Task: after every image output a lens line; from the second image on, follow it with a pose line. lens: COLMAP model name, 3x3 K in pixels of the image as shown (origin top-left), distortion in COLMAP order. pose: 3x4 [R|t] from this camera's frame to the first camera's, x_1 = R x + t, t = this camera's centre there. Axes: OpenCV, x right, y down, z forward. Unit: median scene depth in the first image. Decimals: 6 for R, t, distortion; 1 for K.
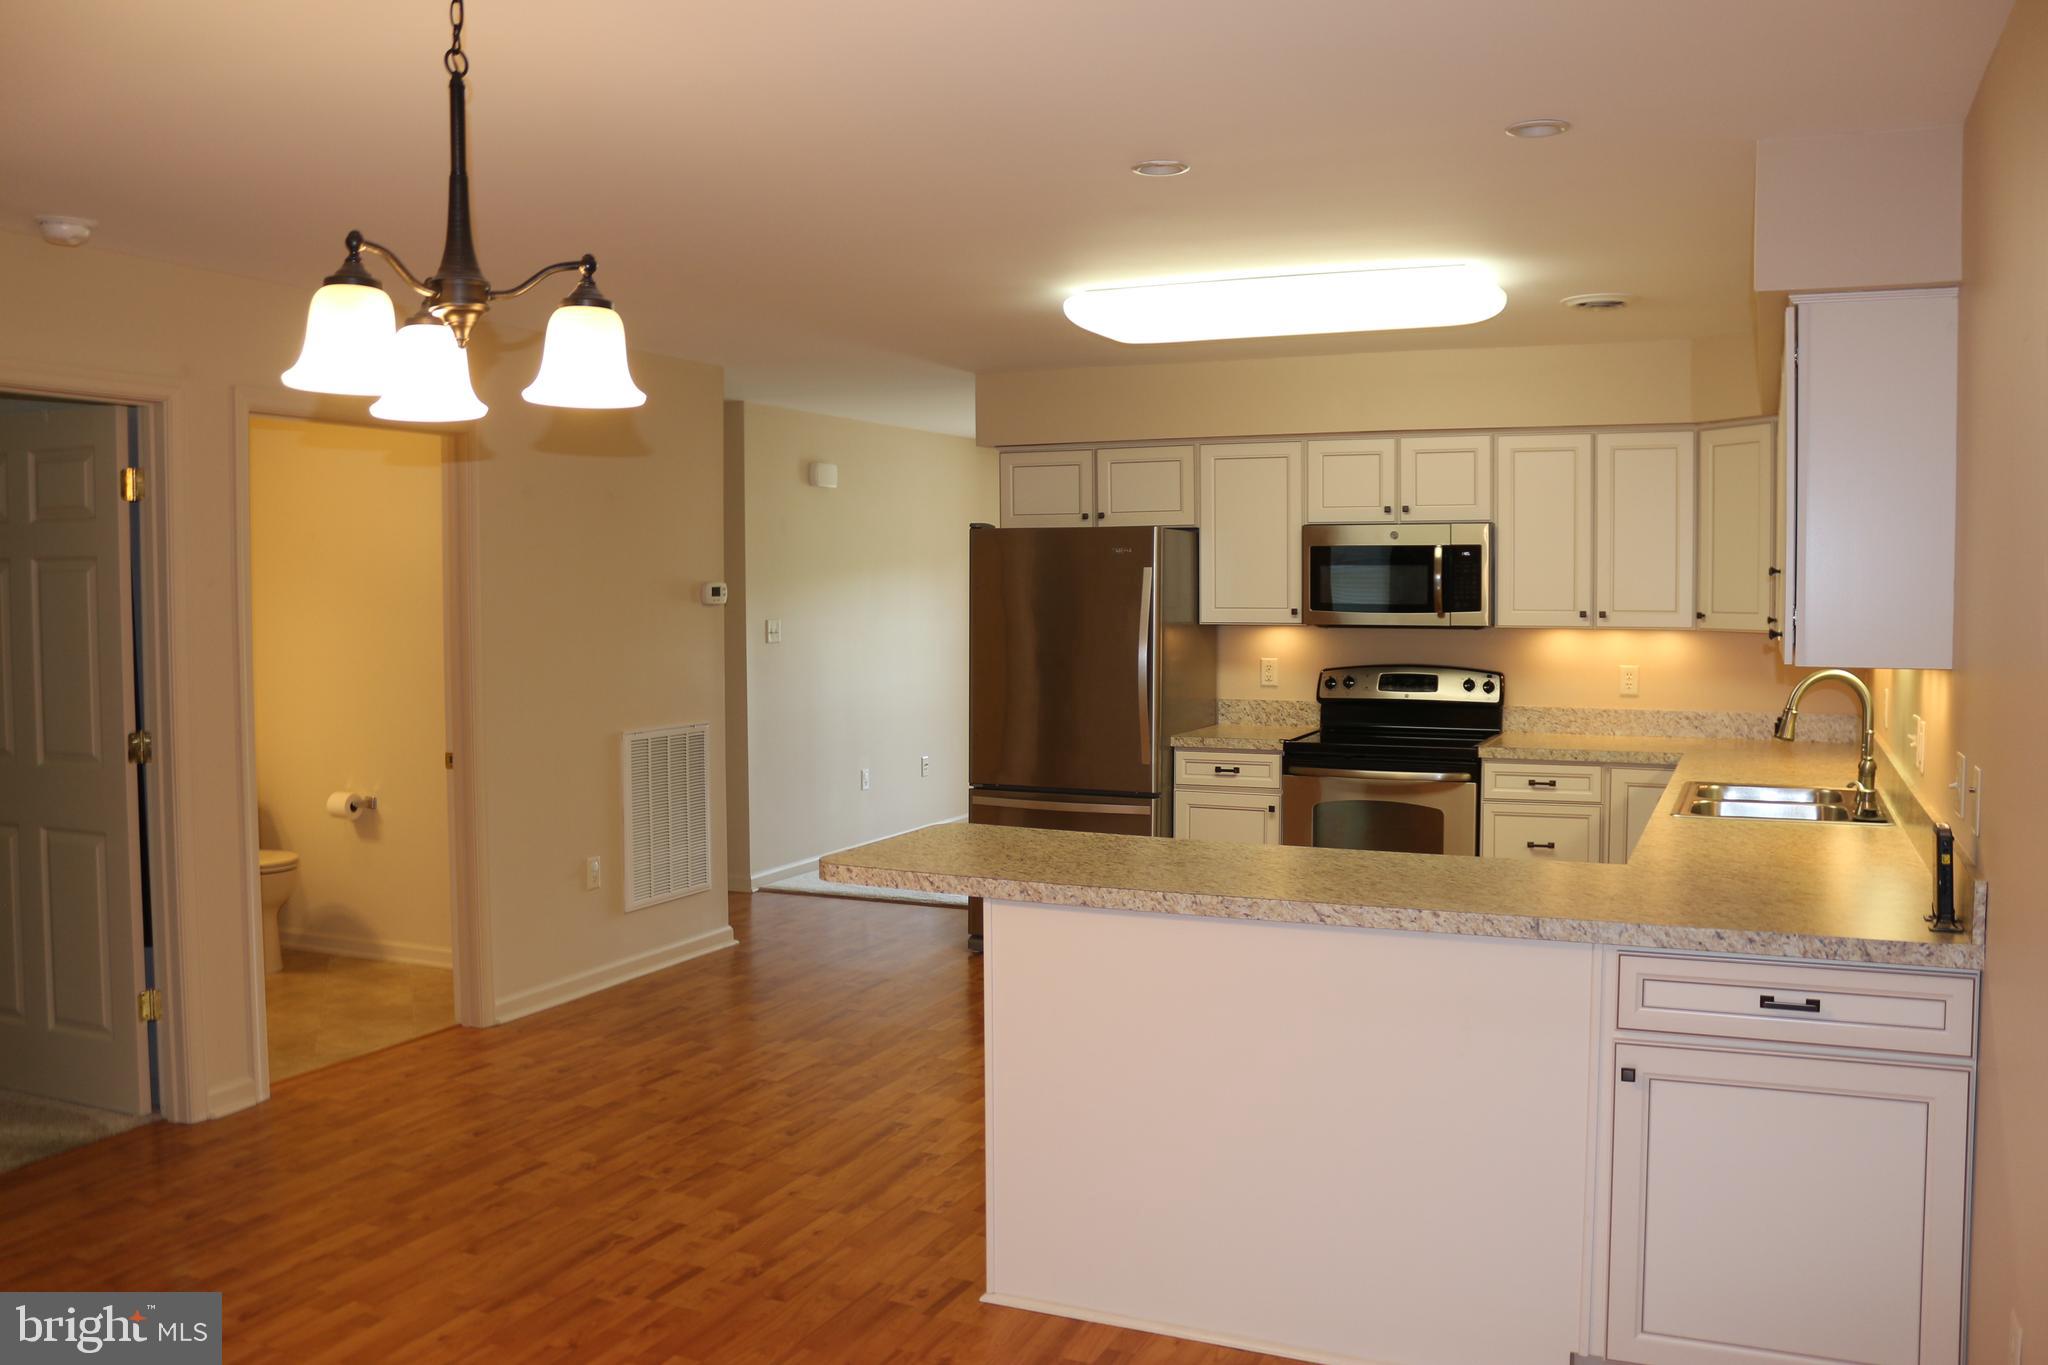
lens RADIAL K [[1673.3, 0, 997.8], [0, 1673.3, 657.2], [0, 0, 1]] dist [-0.145084, 0.117945]
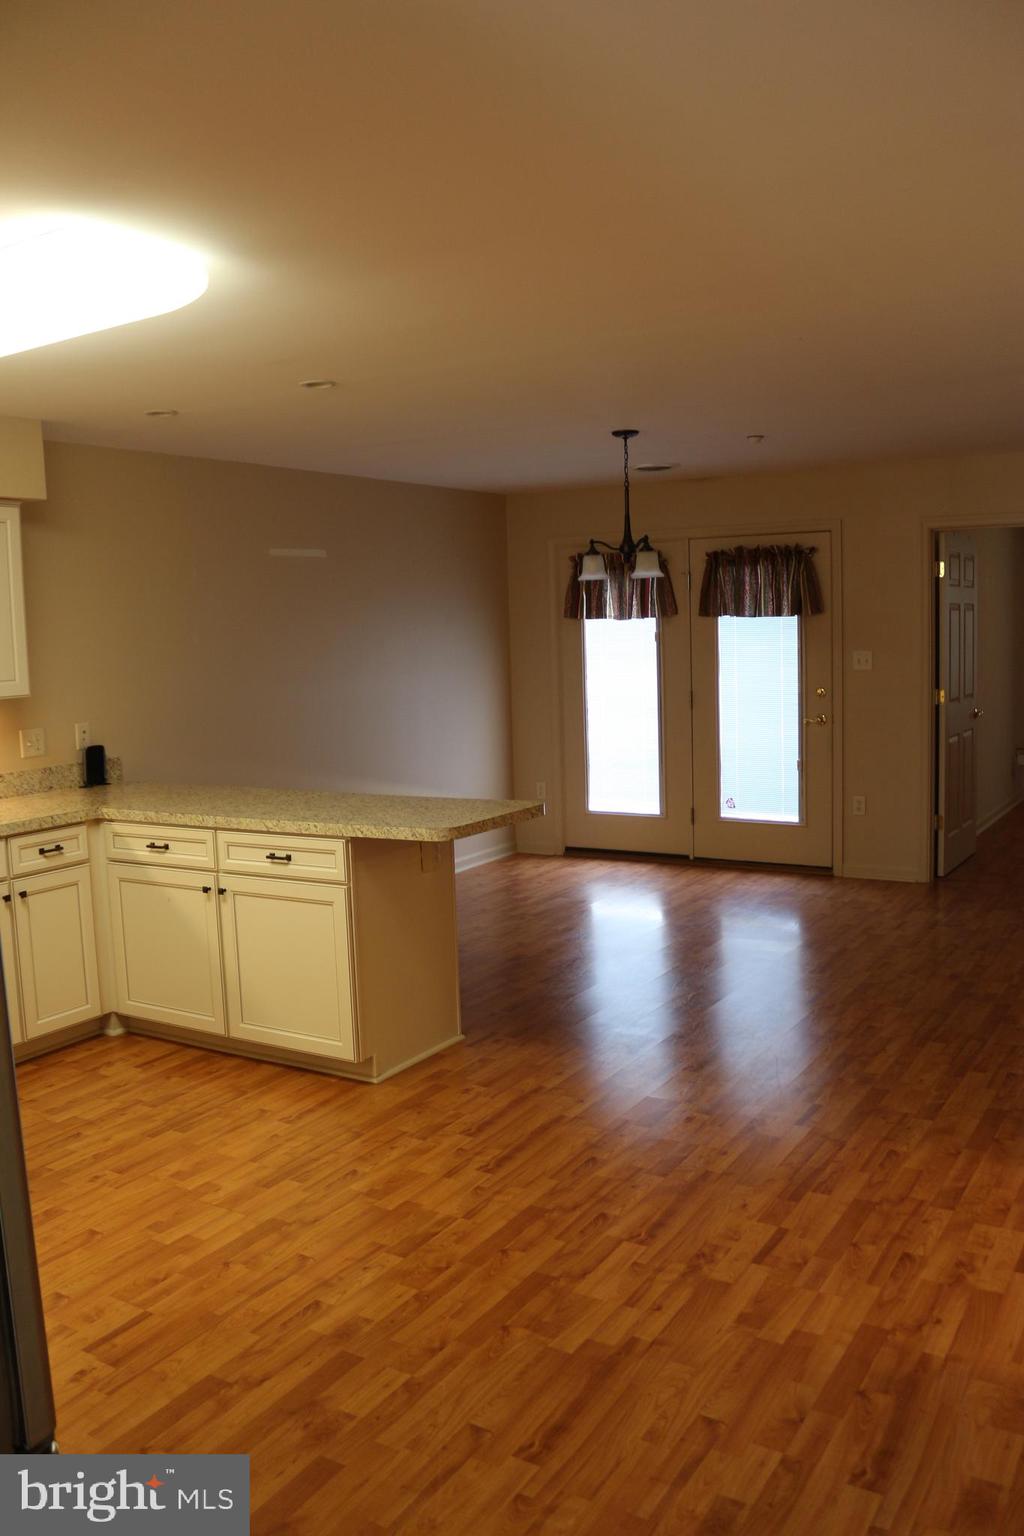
lens RADIAL K [[1255.0, 0, 512.0], [0, 1255.0, 768.0], [0, 0, 1]] dist [-0.145084, 0.117945]
pose [[-0.993211, 0.025917, 0.113400, -0.163755], [0.043386, 0.987053, 0.154413, -0.077975], [-0.107930, 0.158285, -0.981477, 1.673882]]
